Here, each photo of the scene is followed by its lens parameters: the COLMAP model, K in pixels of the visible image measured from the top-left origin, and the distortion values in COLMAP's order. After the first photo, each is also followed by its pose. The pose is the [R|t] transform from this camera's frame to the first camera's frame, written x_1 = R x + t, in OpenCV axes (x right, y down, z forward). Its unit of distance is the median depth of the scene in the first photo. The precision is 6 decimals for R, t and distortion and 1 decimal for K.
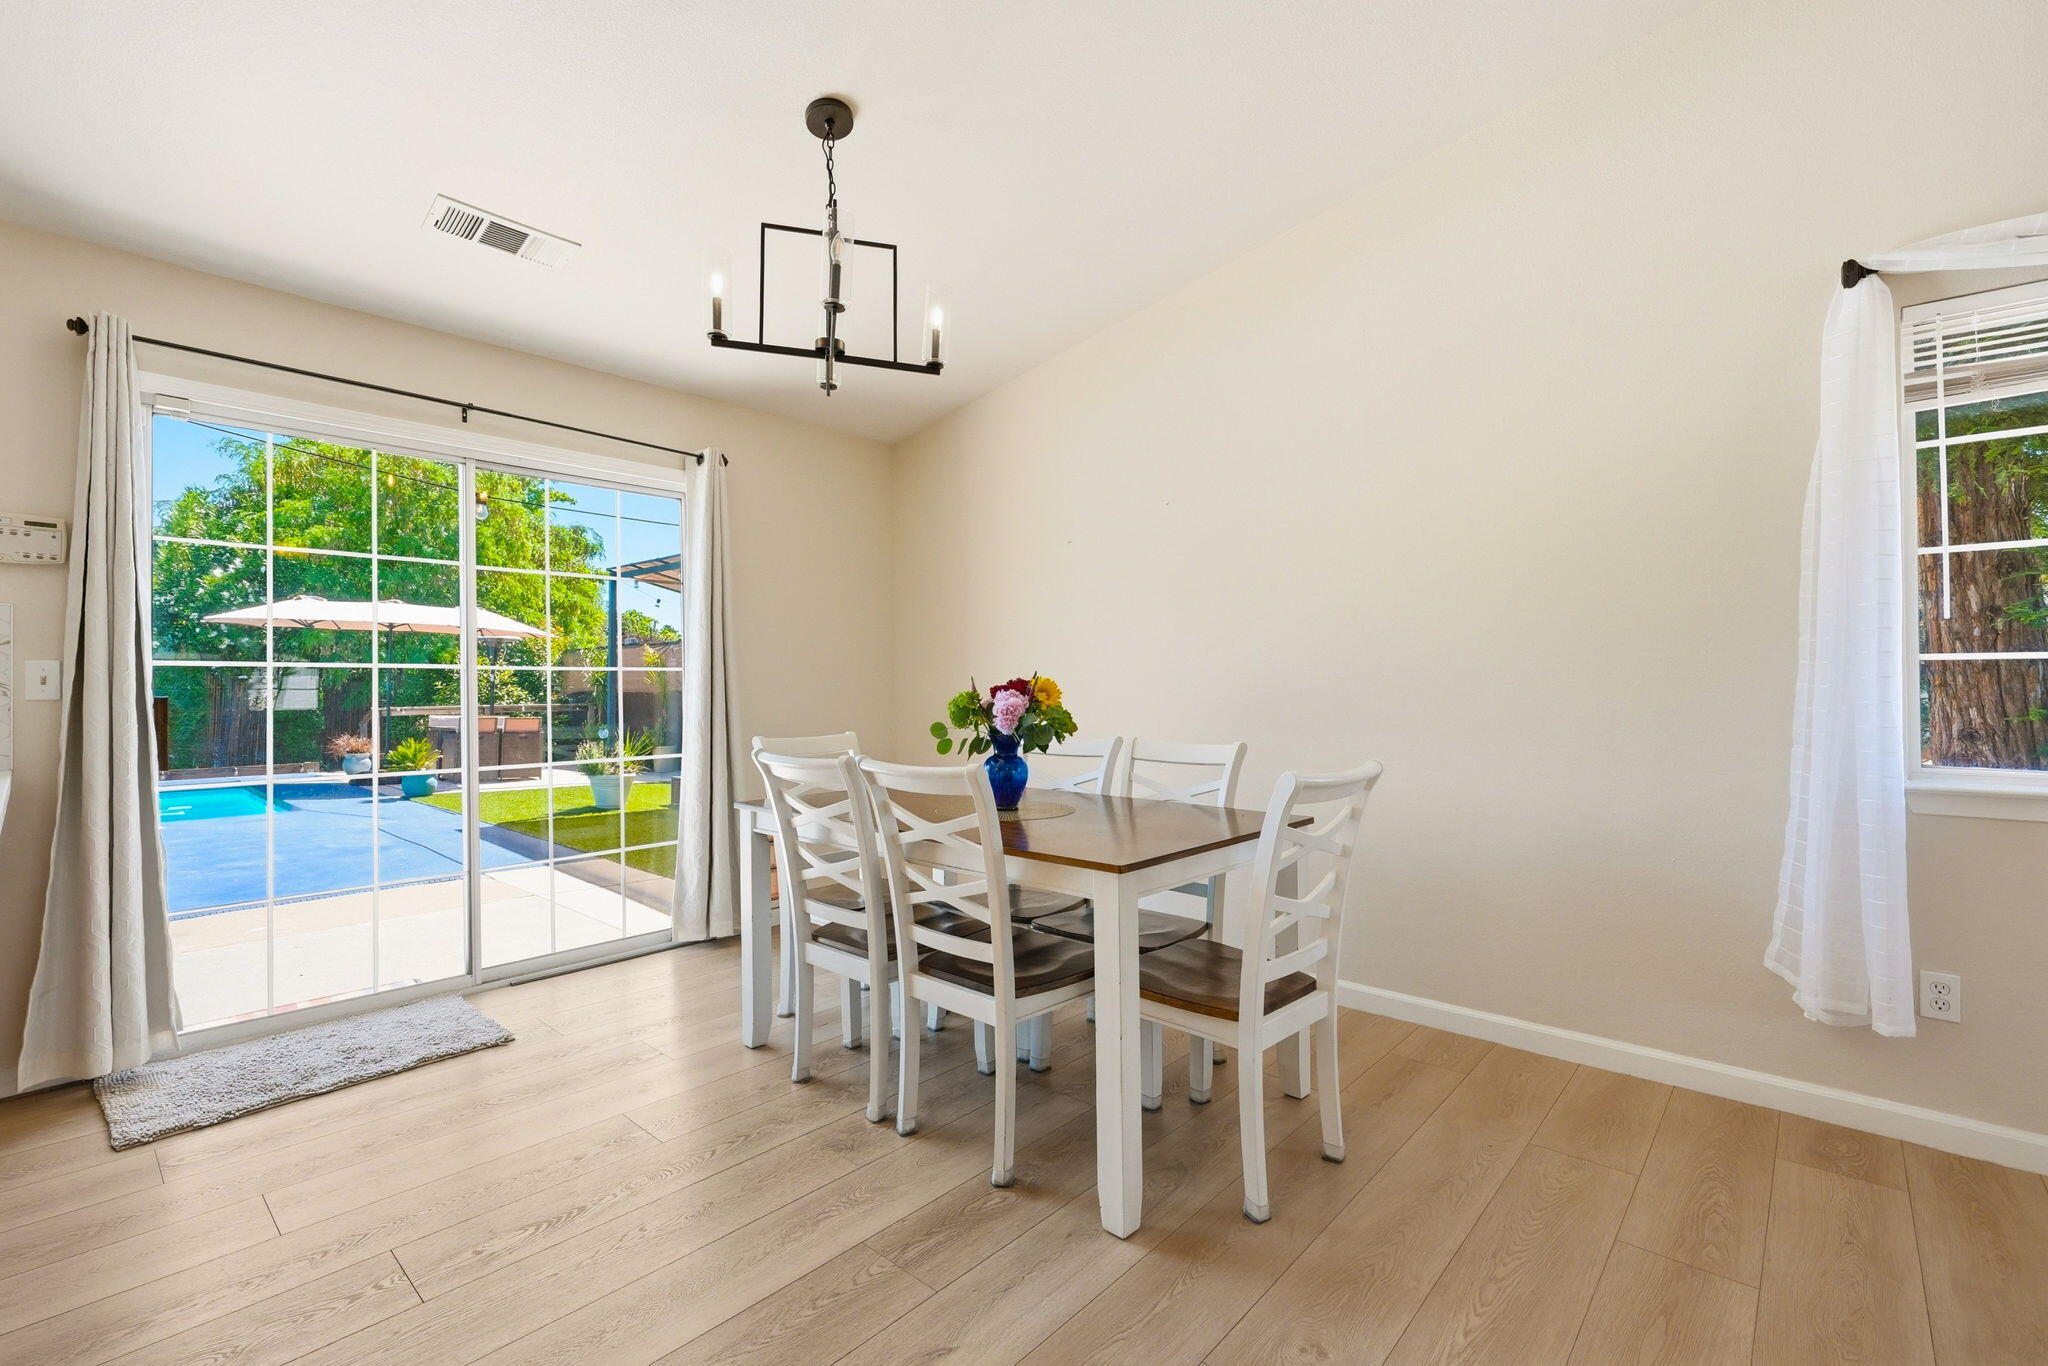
lens RADIAL K [[912.1, 0, 1028.0], [0, 912.1, 676.0], [0, 0, 1]] dist [-0.000604, -0.000097]
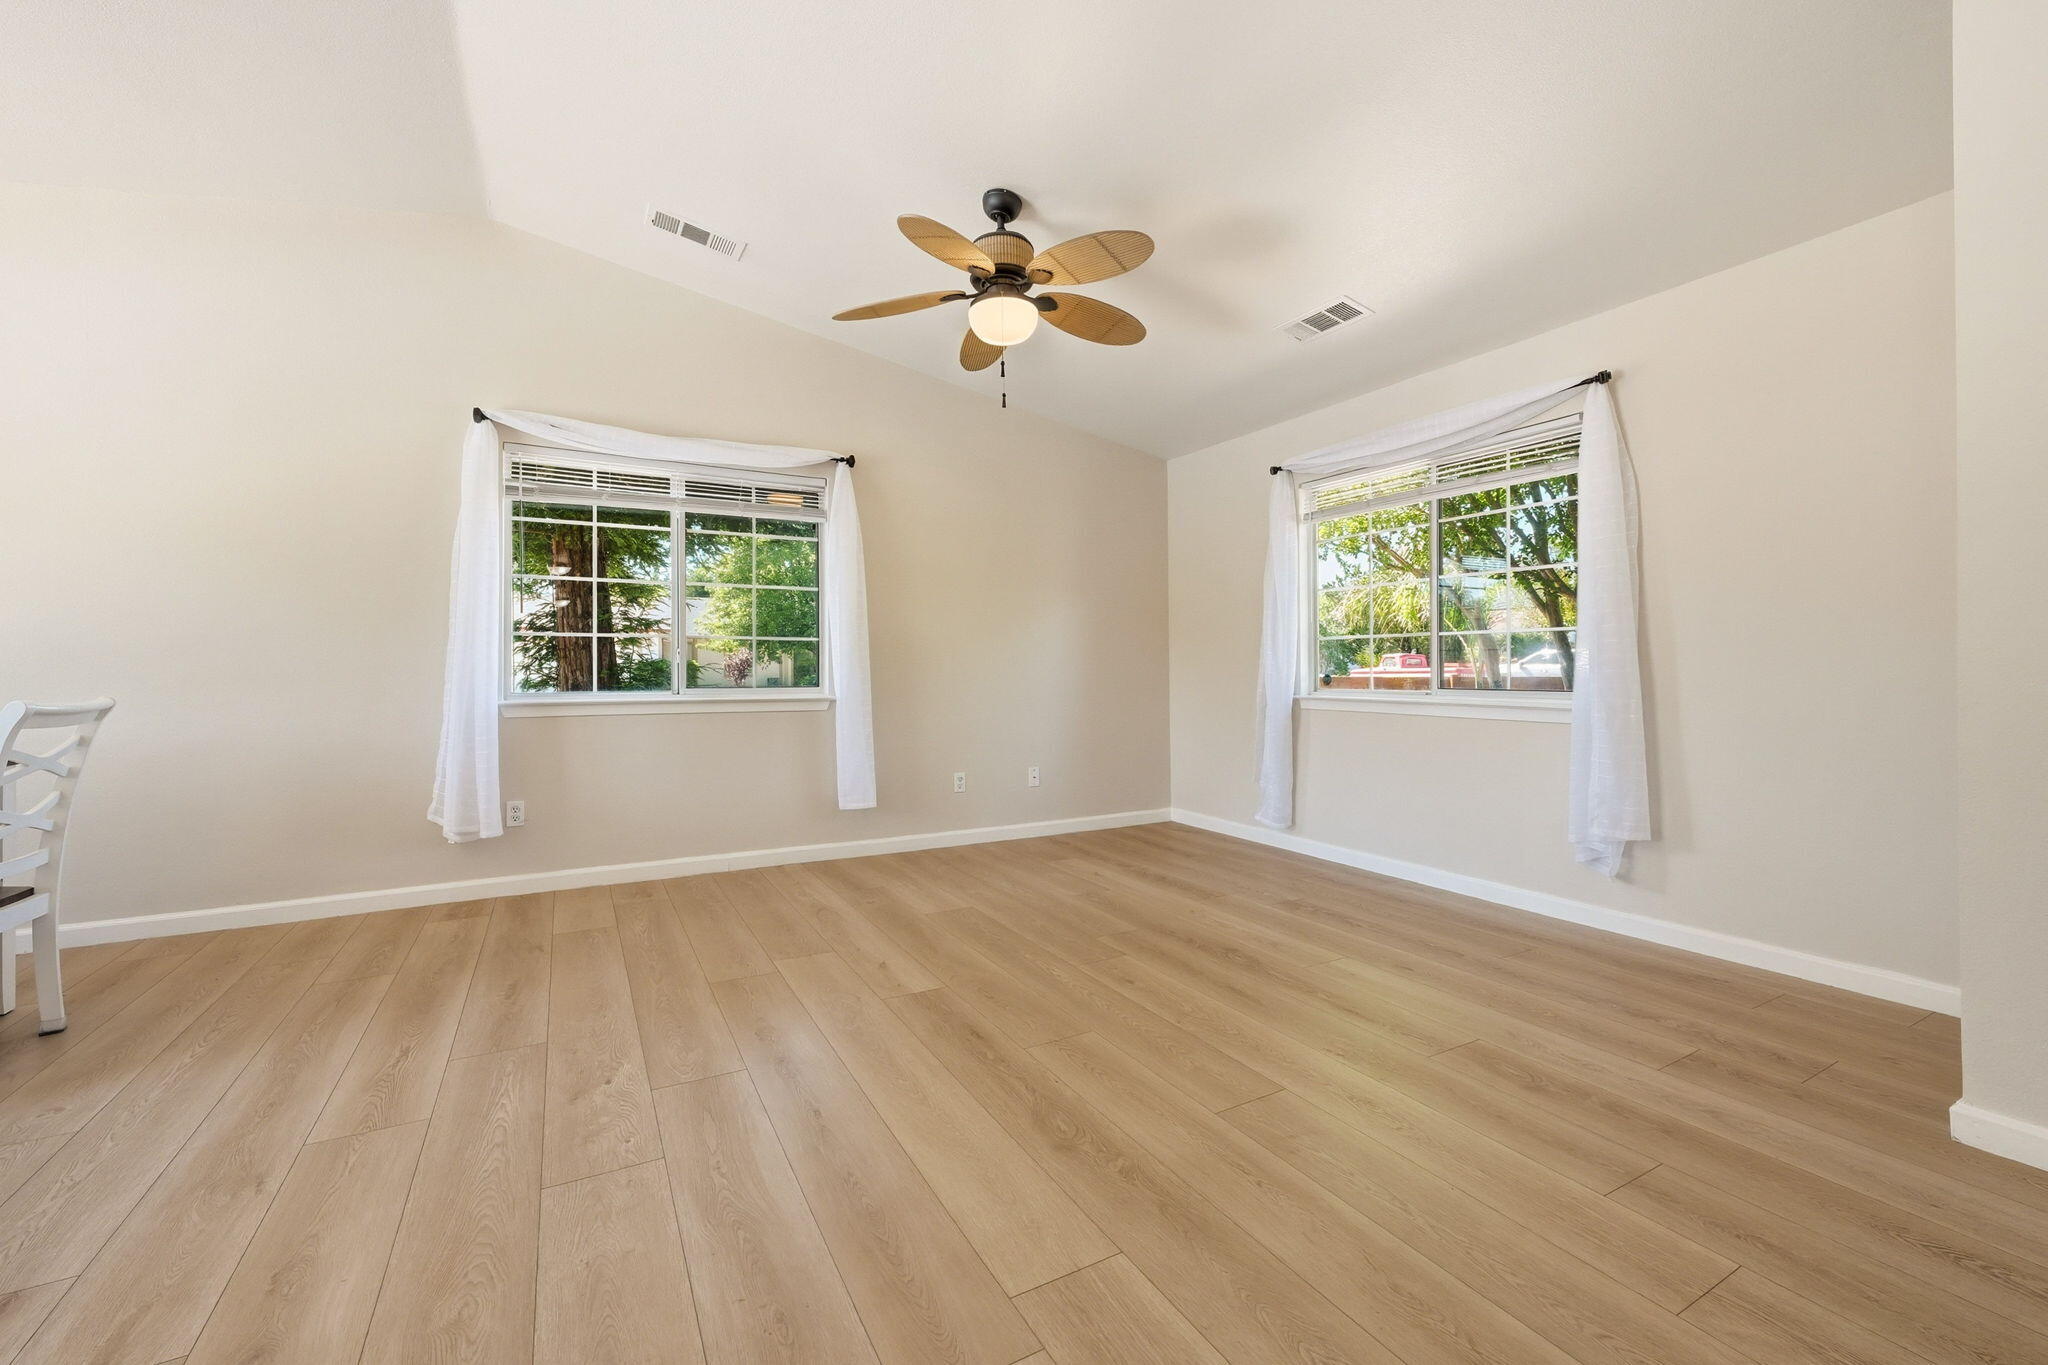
lens RADIAL K [[842.1, 0, 1028.2], [0, 842.1, 662.3], [0, 0, 1]] dist [-0.000297, -0.000365]
pose [[0.338316, 0.009347, 0.940986, -0.277350], [-0.009748, 0.999932, -0.006428, 0.039812], [-0.940982, -0.006998, 0.338384, -0.578838]]
